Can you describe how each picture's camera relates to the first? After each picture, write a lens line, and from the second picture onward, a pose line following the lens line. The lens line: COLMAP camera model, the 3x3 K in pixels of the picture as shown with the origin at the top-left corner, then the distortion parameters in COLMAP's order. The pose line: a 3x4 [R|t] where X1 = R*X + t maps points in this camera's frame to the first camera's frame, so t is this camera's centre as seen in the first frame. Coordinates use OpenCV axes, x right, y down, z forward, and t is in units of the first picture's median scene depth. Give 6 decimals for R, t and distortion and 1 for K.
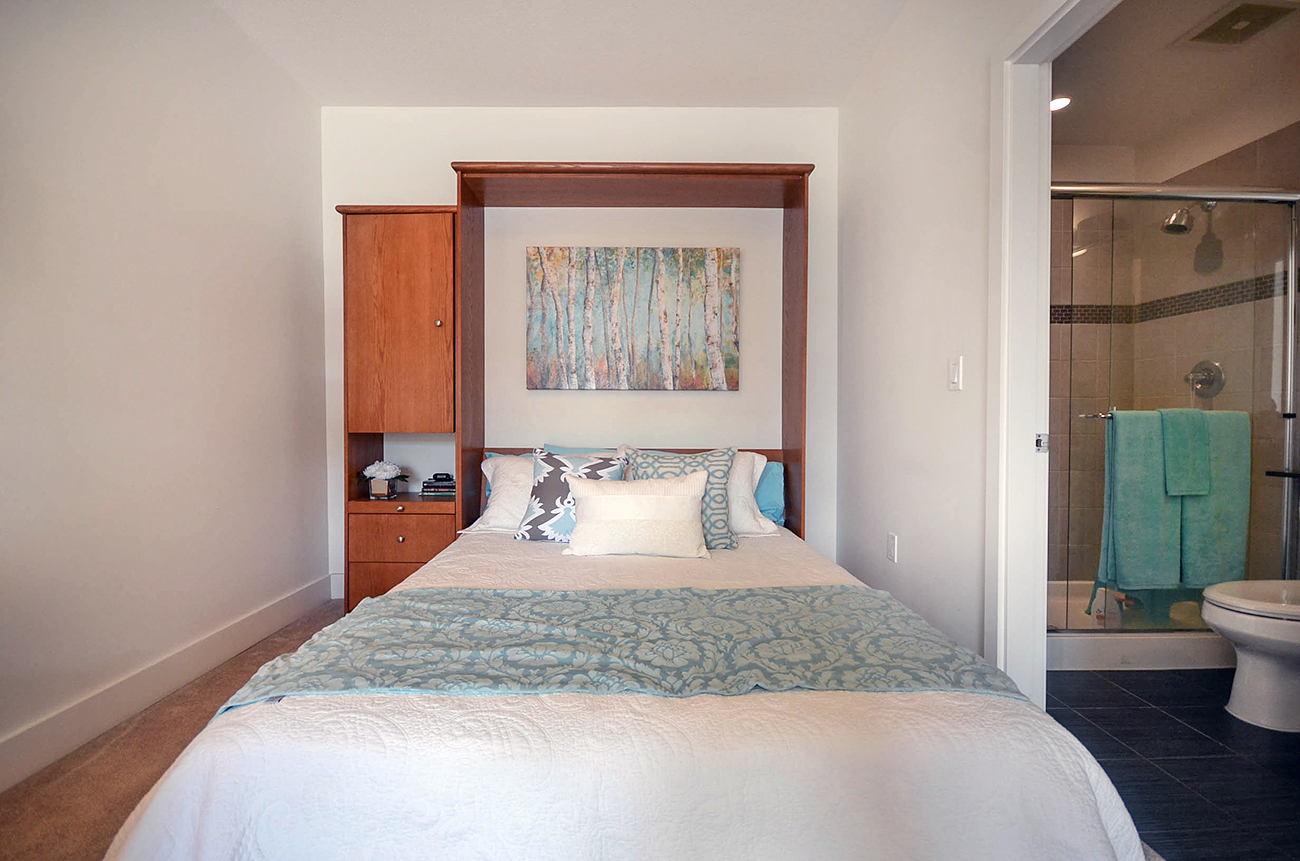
lens RADIAL K [[570.0, 0, 637.5], [0, 570.0, 424.9], [0, 0, 1]] dist [0.003381, -0.007864]
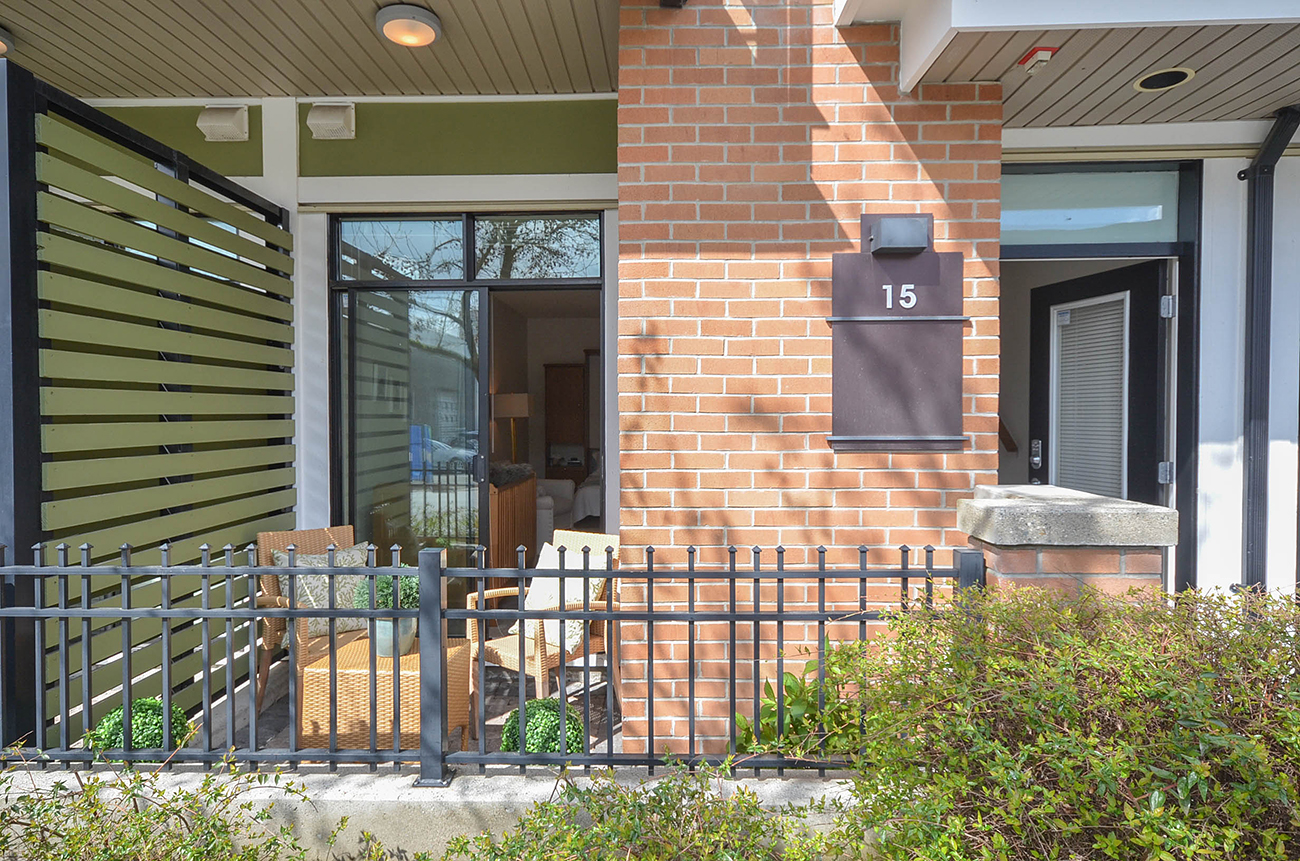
lens RADIAL K [[777.6, 0, 639.9], [0, 777.6, 427.5], [0, 0, 1]] dist [0.013355, 0.002224]
pose [[0.999719, 0.000630, -0.023678, 0.056755], [-0.000571, 0.999997, 0.002493, -0.074838], [0.023679, -0.002479, 0.999717, -3.025222]]
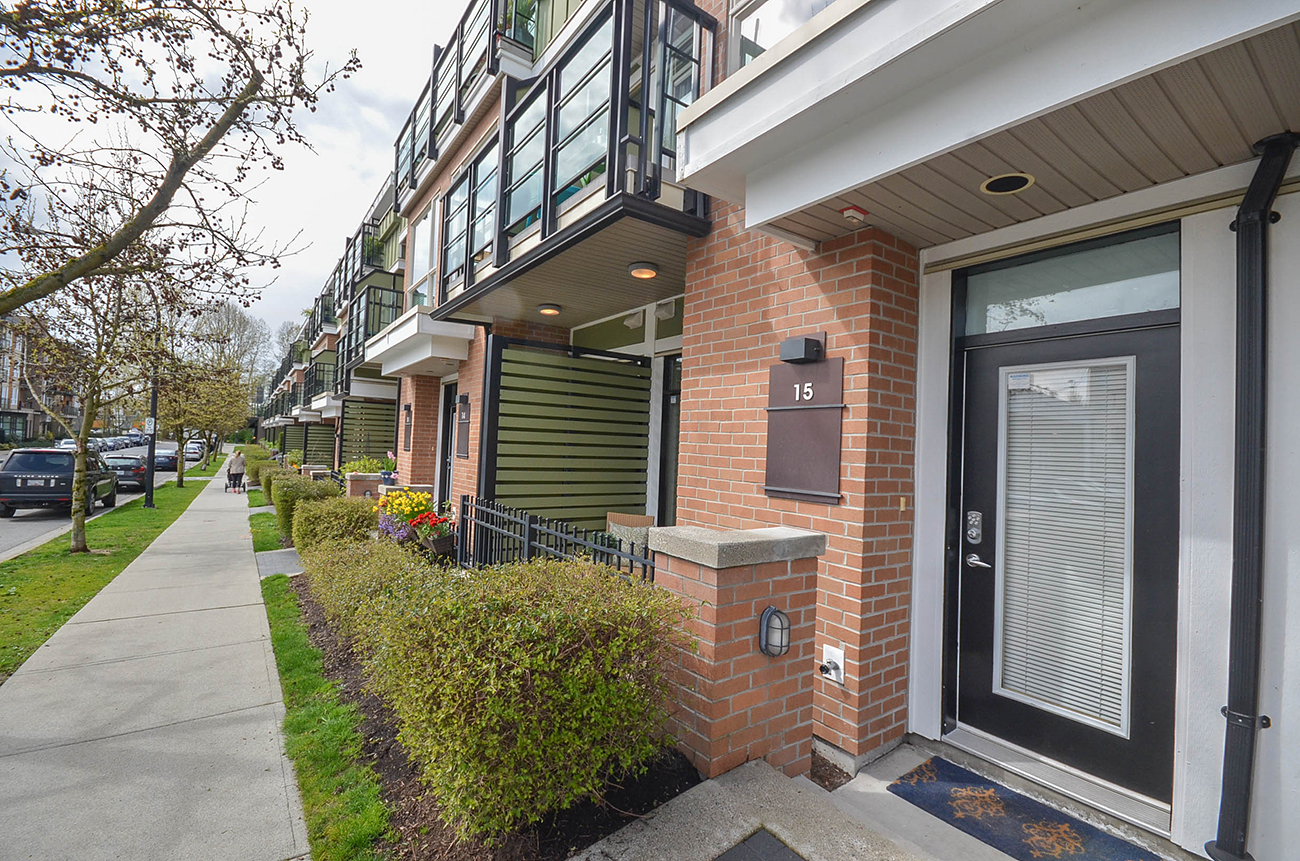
lens RADIAL K [[570.0, 0, 647.1], [0, 570.0, 427.7], [0, 0, 1]] dist [0.003381, -0.007864]
pose [[0.588634, -0.001541, -0.808398, 1.155330], [-0.054772, 0.997624, -0.041784, -0.120800], [0.806542, 0.068874, 0.587151, -2.836579]]
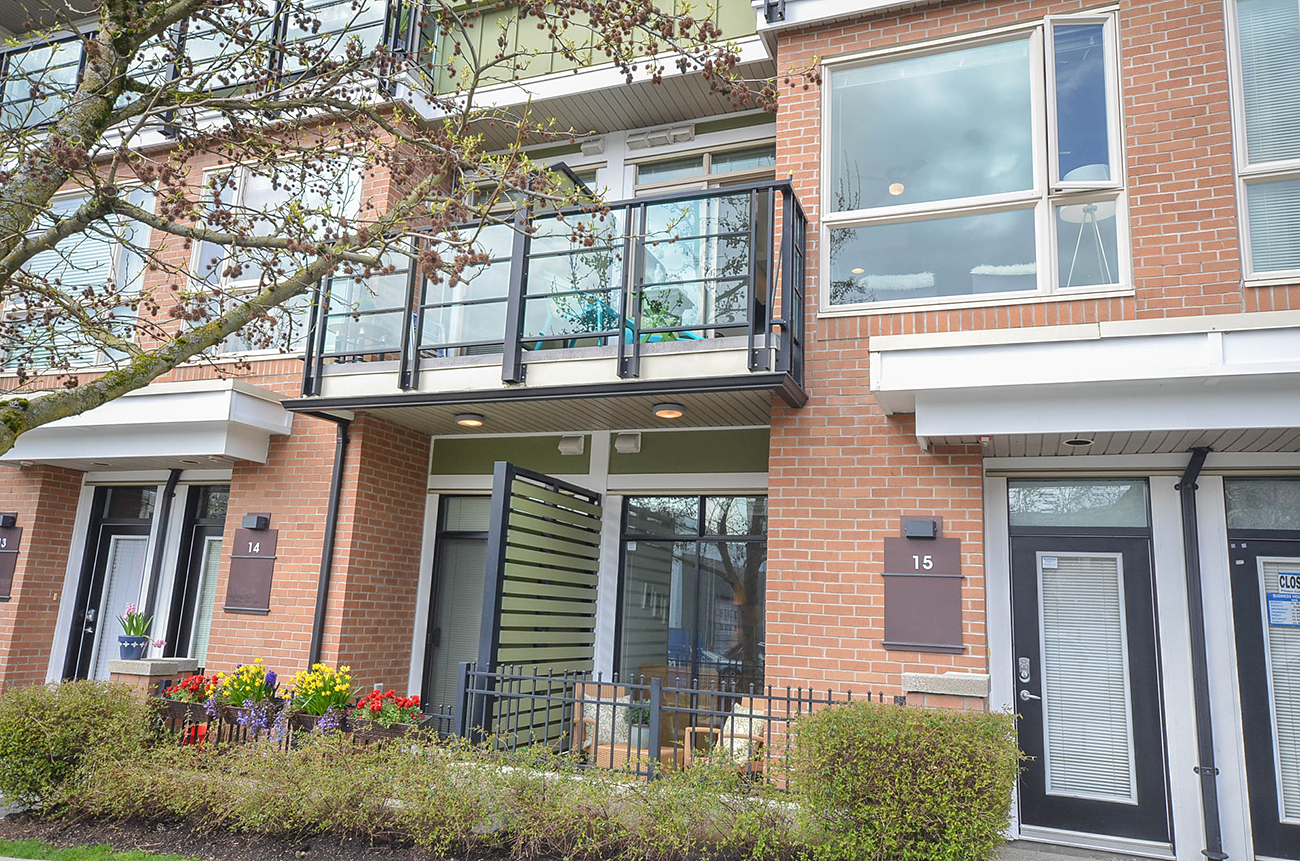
lens RADIAL K [[927.4, 0, 642.7], [0, 927.4, 430.8], [0, 0, 1]] dist [0.002778, 0.030524]
pose [[0.933227, -0.023878, -0.358492, 0.590311], [-0.056031, 0.975908, -0.210863, -0.050596], [0.354891, 0.216870, 0.909406, -4.357137]]
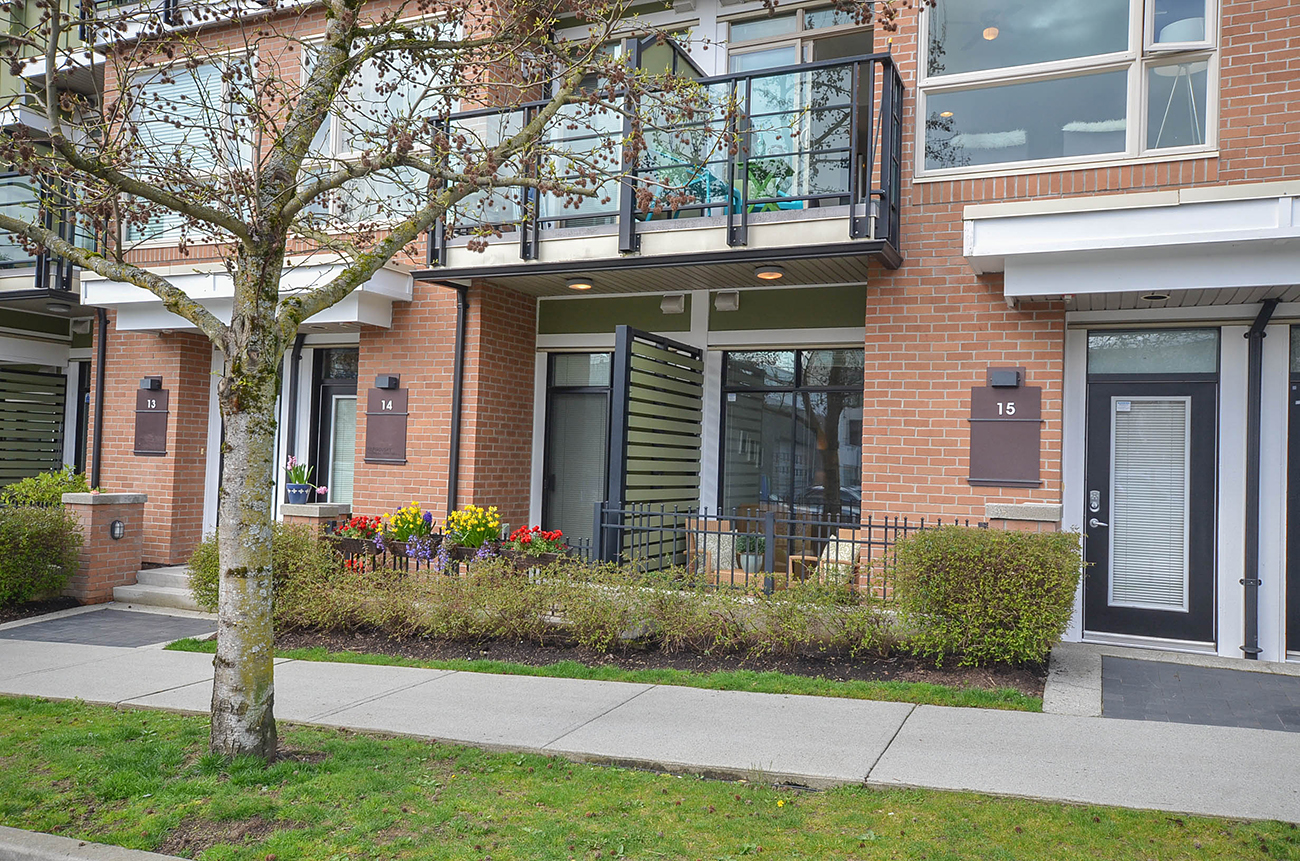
lens RADIAL K [[997.9, 0, 644.8], [0, 997.9, 431.7], [0, 0, 1]] dist [0.006896, 0.032689]
pose [[0.914198, 0.019030, -0.404821, 0.613201], [-0.041031, 0.998110, -0.045740, -0.023868], [0.403185, 0.058426, 0.913251, -4.887947]]
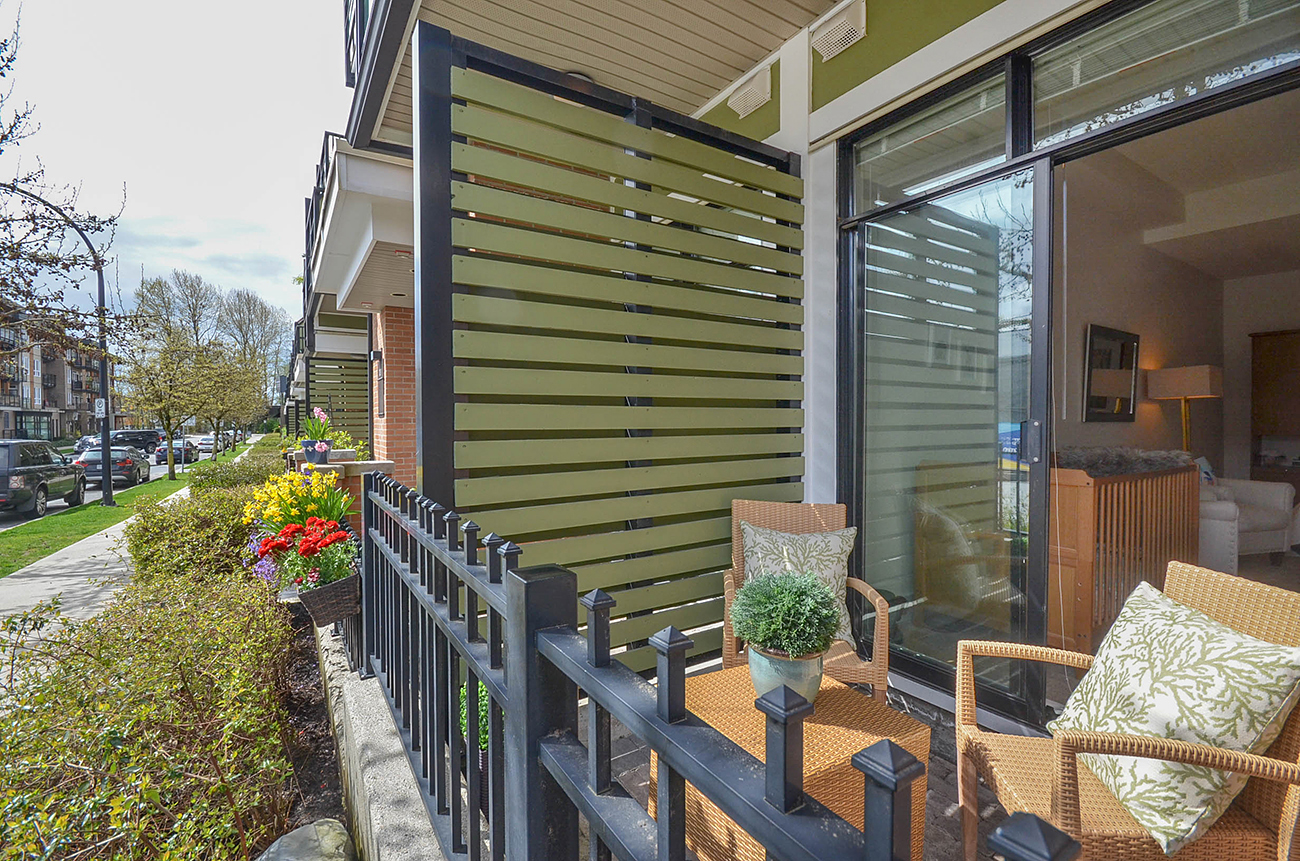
lens RADIAL K [[570.0, 0, 644.6], [0, 570.0, 428.2], [0, 0, 1]] dist [0.003381, -0.007864]
pose [[0.547837, 0.009784, -0.836528, 0.043388], [-0.008981, 0.999943, 0.005814, -0.006082], [0.836537, 0.004327, 0.547893, -2.306412]]
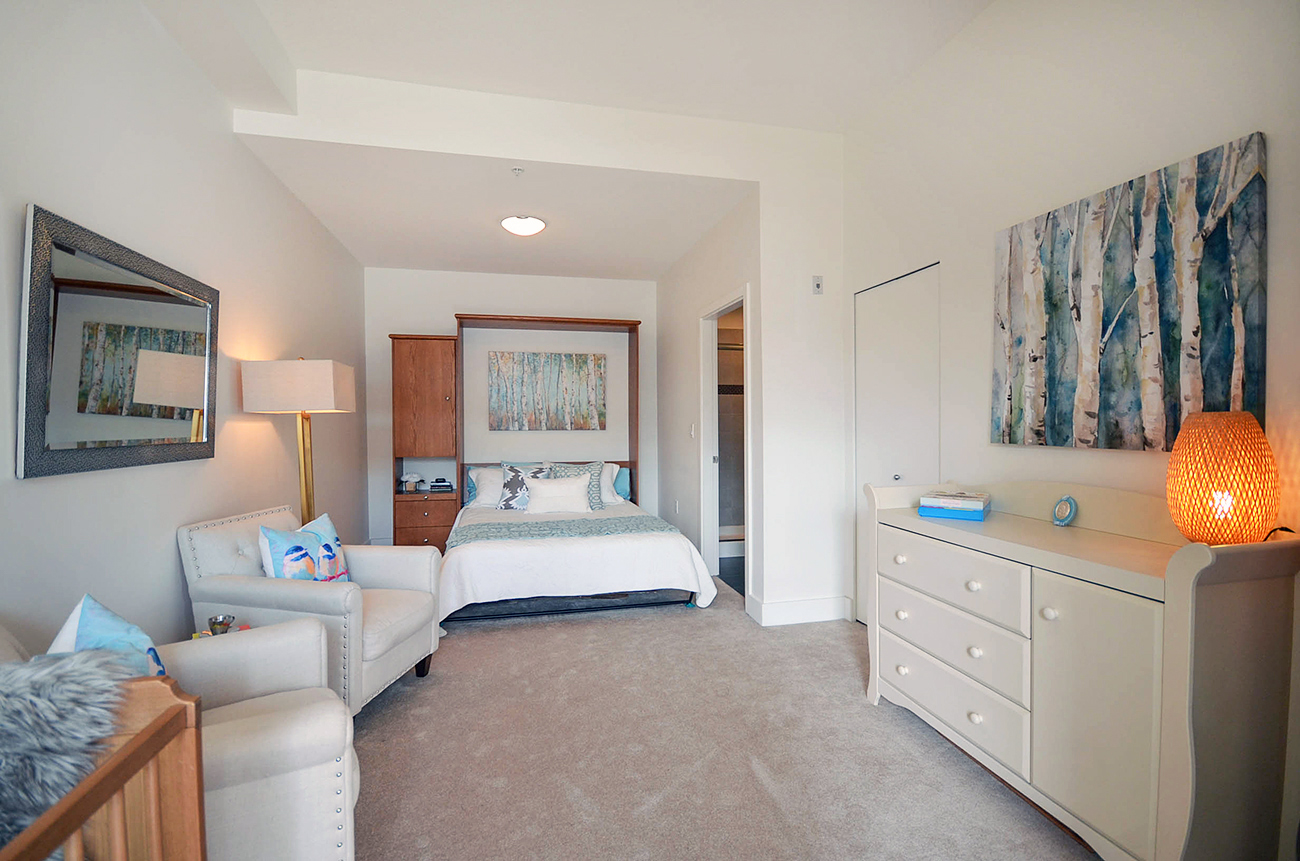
lens RADIAL K [[570.0, 0, 642.1], [0, 570.0, 430.6], [0, 0, 1]] dist [0.003381, -0.007864]
pose [[0.973947, -0.007398, 0.226653, -0.154739], [0.006761, 0.999971, 0.003585, -0.076259], [-0.226673, -0.001959, 0.973969, -1.008565]]
